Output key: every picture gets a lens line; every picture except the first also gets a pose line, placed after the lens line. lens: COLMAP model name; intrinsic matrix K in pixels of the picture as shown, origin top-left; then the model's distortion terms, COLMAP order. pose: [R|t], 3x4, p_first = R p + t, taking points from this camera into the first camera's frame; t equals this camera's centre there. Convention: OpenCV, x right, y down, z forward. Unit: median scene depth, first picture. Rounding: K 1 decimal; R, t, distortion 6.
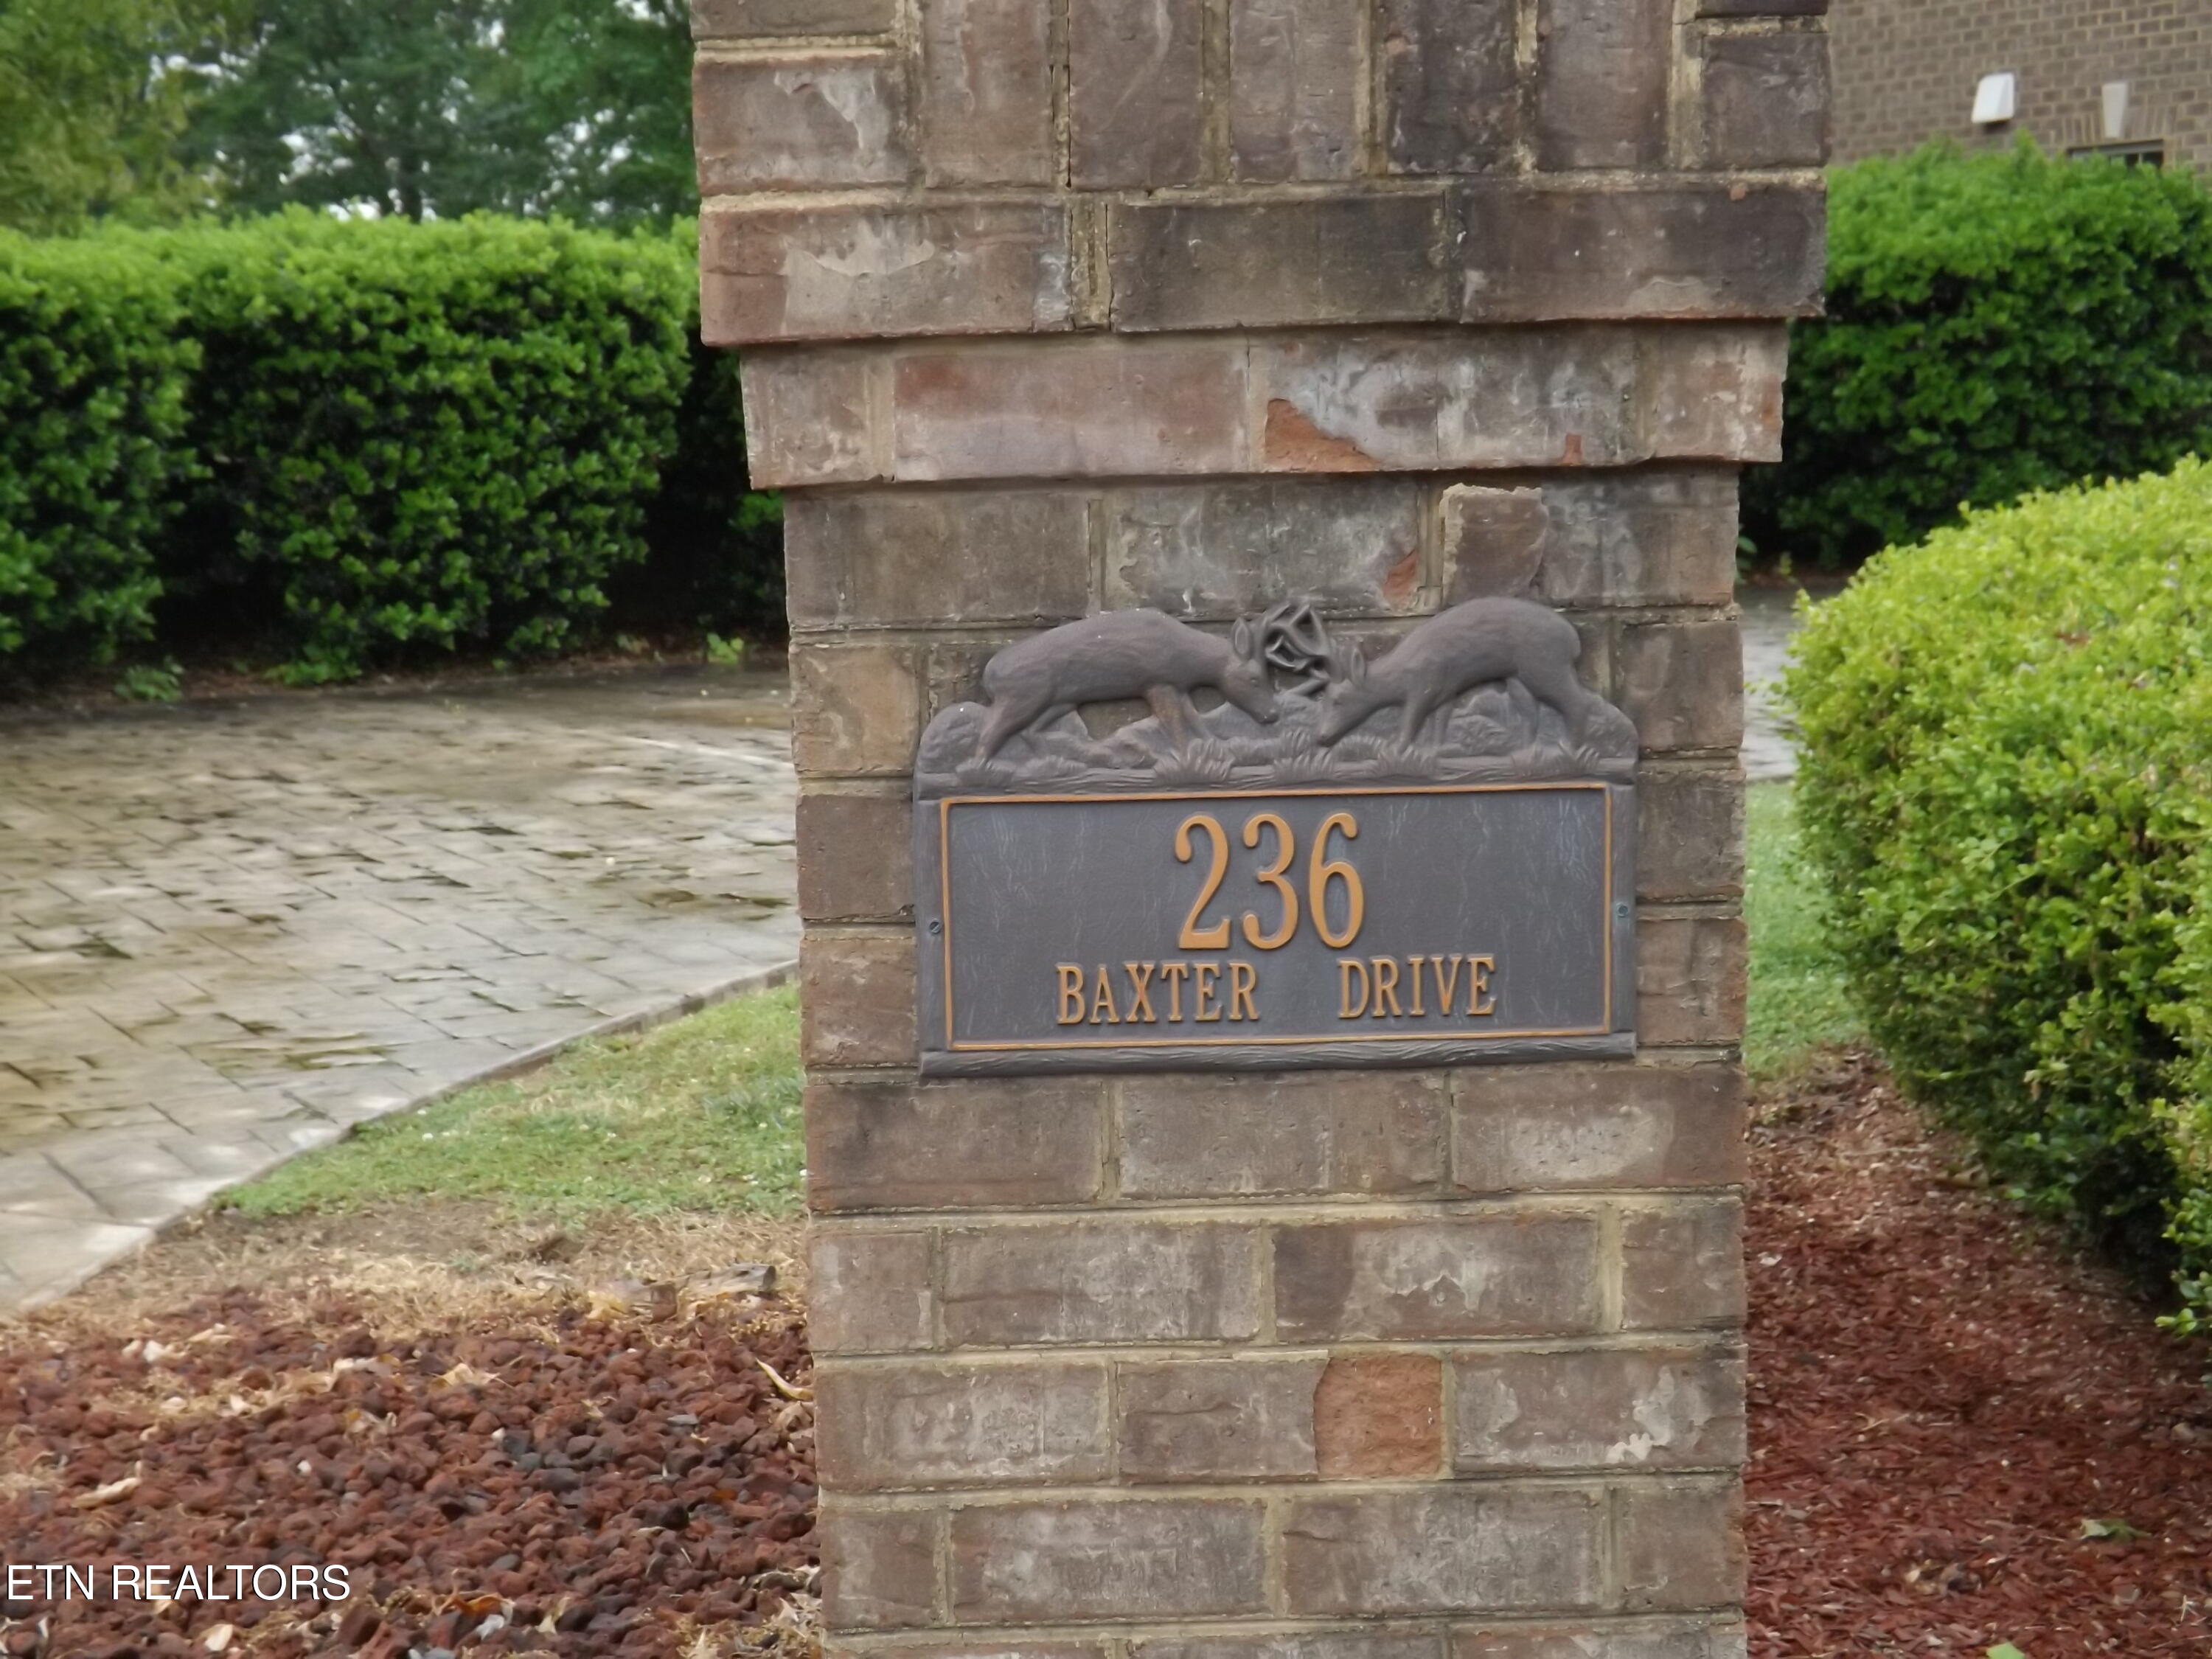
lens RADIAL K [[3934.9, 0, 1012.9], [0, 3934.9, 943.3], [0, 0, 1]] dist [0.063924, 0.000000]
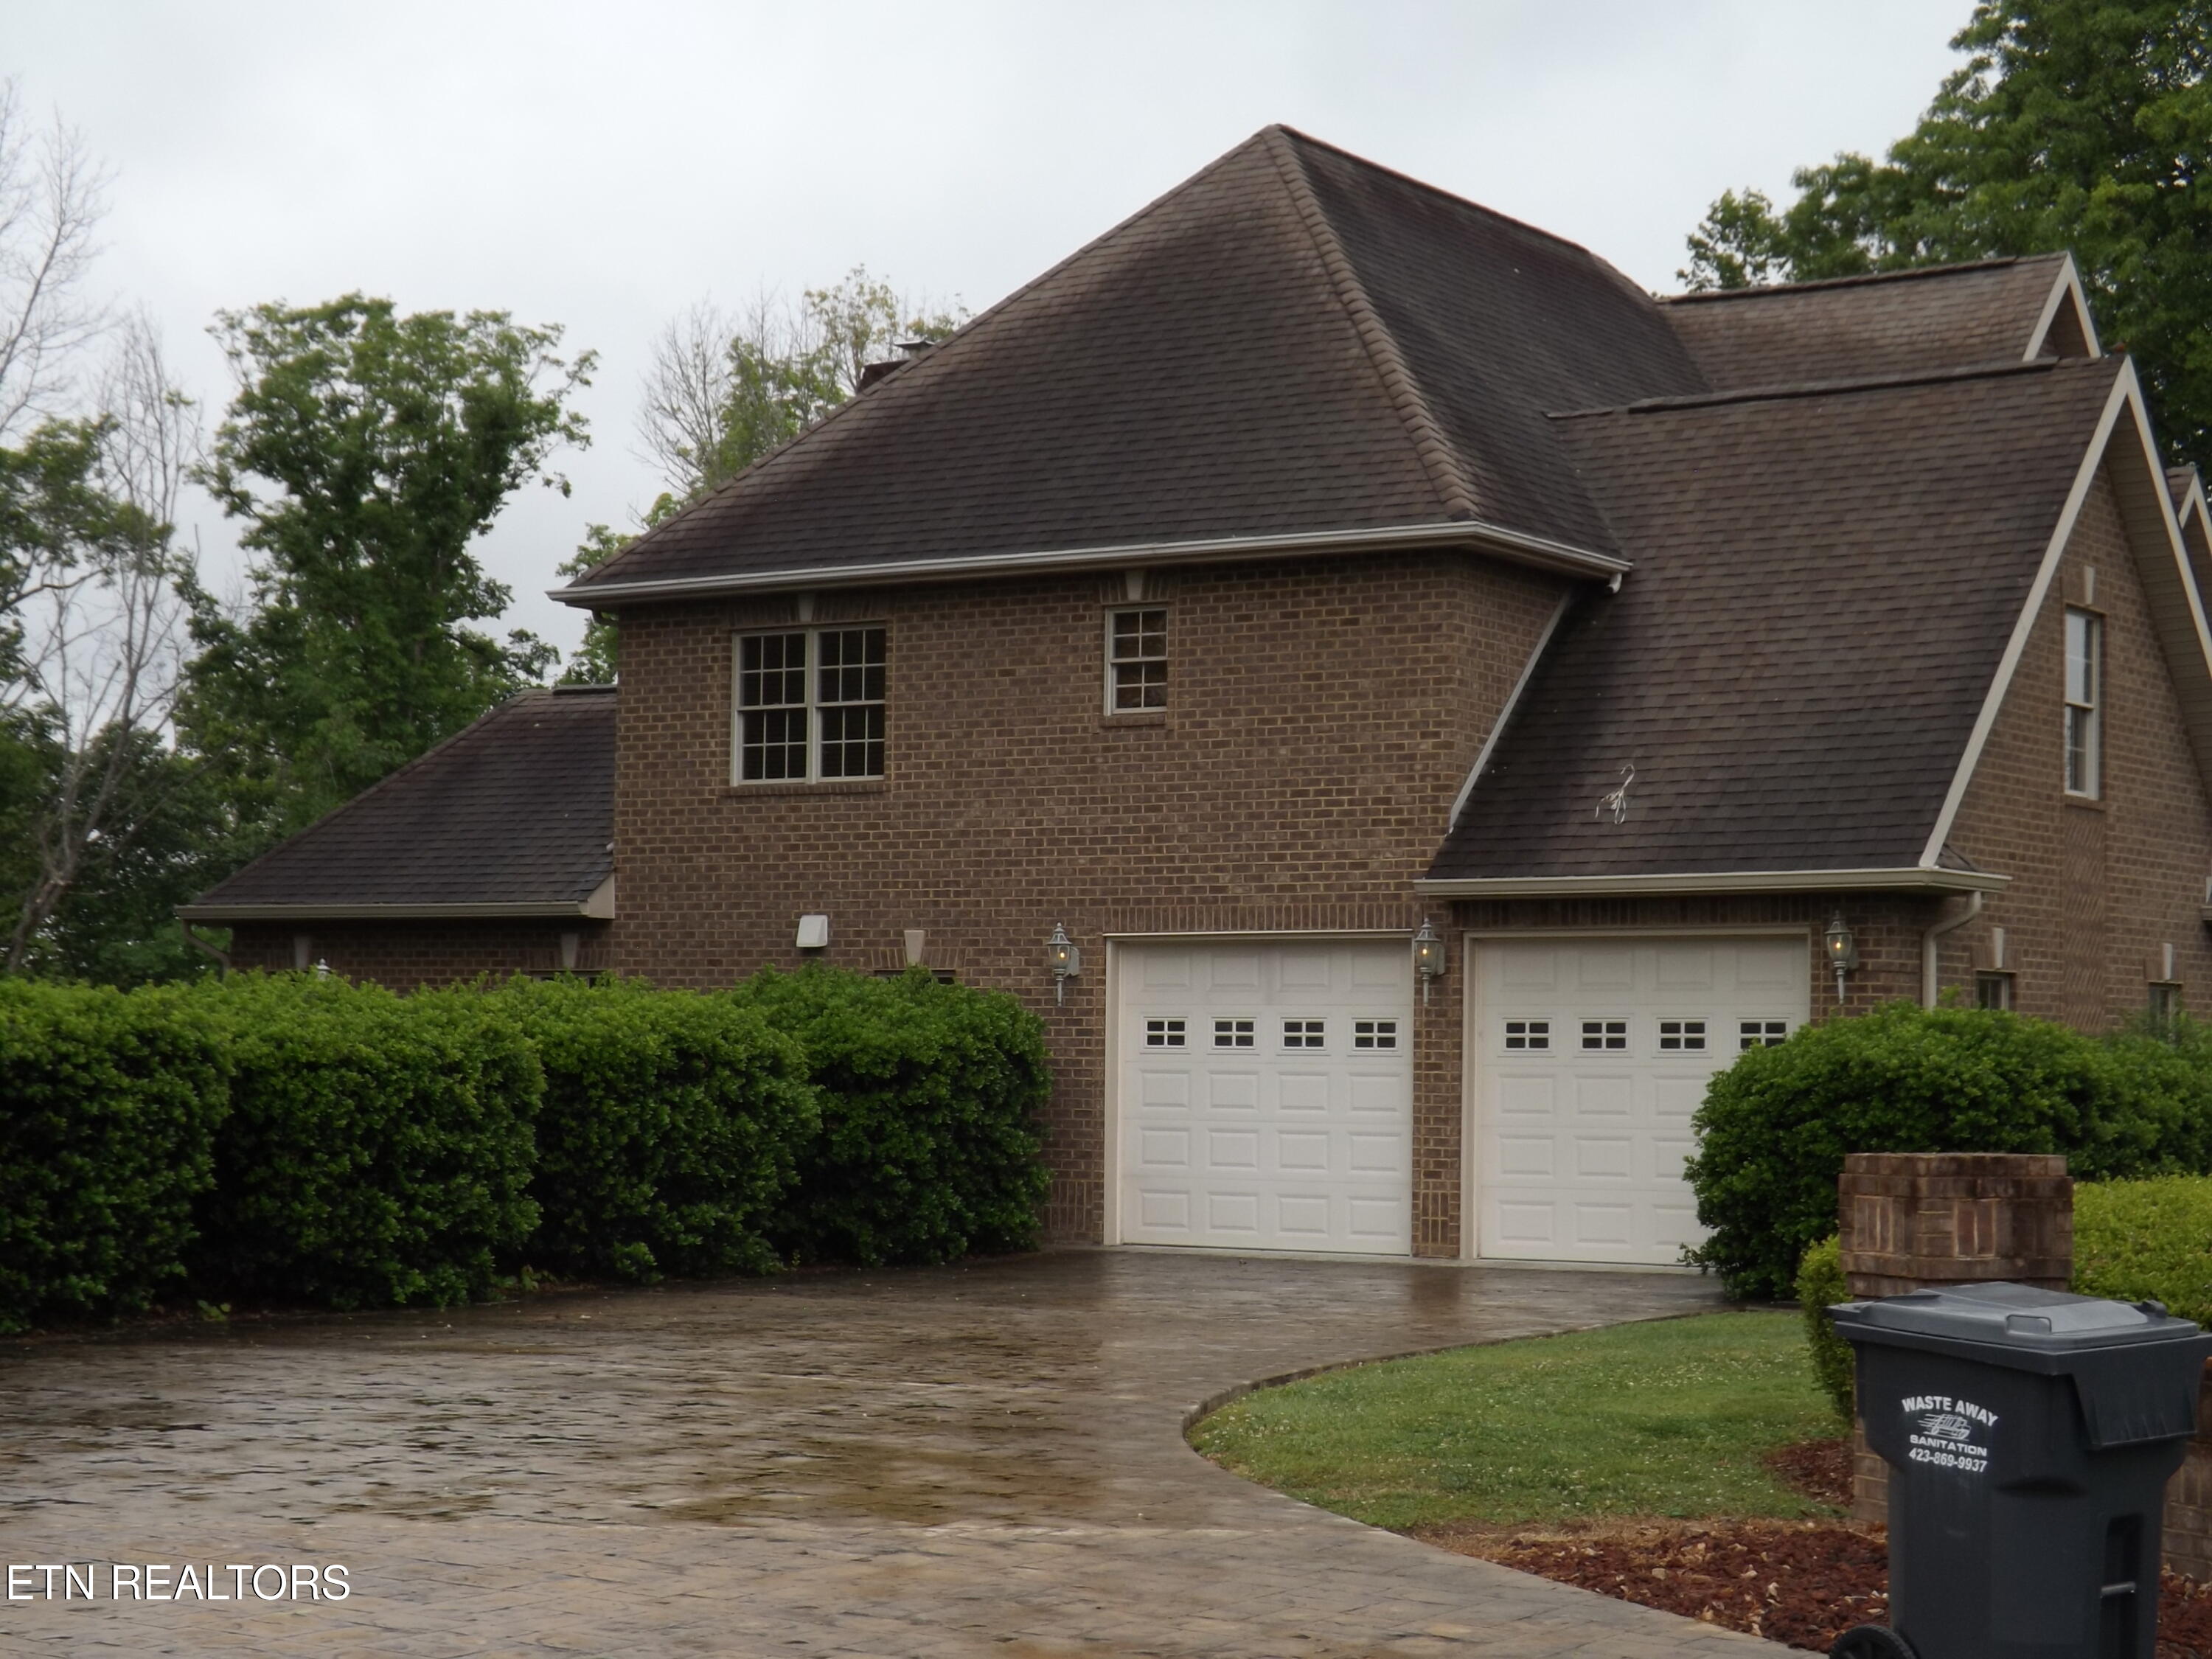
lens RADIAL K [[3934.9, 0, 962.2], [0, 3934.9, 936.7], [0, 0, 1]] dist [0.063924, 0.000000]
pose [[0.860408, 0.050392, 0.507107, -0.569104], [0.043665, 0.984149, -0.171883, 0.042674], [-0.507731, 0.170032, 0.844570, -0.284886]]
